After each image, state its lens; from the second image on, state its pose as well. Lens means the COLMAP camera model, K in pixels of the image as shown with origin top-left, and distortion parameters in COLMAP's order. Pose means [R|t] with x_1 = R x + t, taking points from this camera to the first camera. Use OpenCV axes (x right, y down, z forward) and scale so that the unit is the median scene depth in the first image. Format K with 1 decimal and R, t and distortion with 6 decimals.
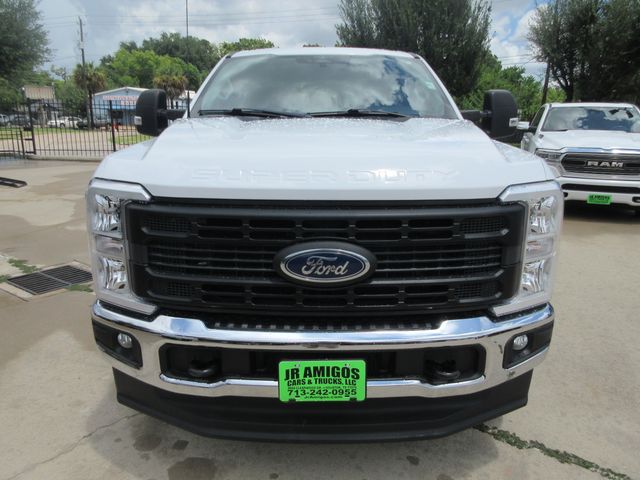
lens RADIAL K [[481.0, 0, 320.0], [0, 481.0, 240.0], [0, 0, 1]] dist [-0.000829, 0.002528]
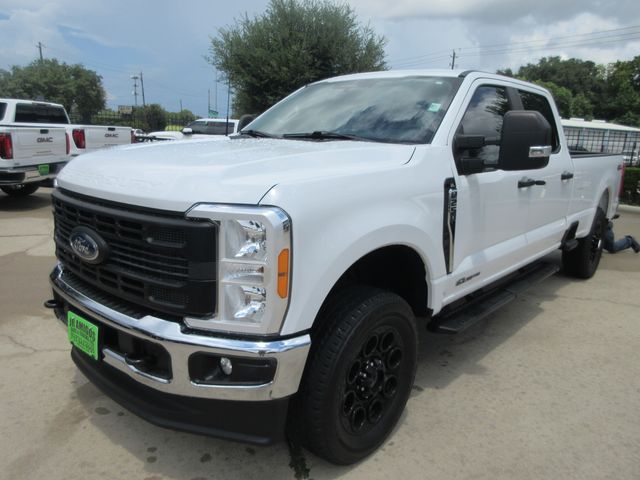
lens RADIAL K [[481.0, 0, 320.0], [0, 481.0, 240.0], [0, 0, 1]] dist [-0.000829, 0.002528]
pose [[0.748791, 0.155919, -0.644206, 0.664811], [-0.187773, 0.982020, 0.019424, -0.054173], [0.635652, 0.106420, 0.764605, 0.199340]]
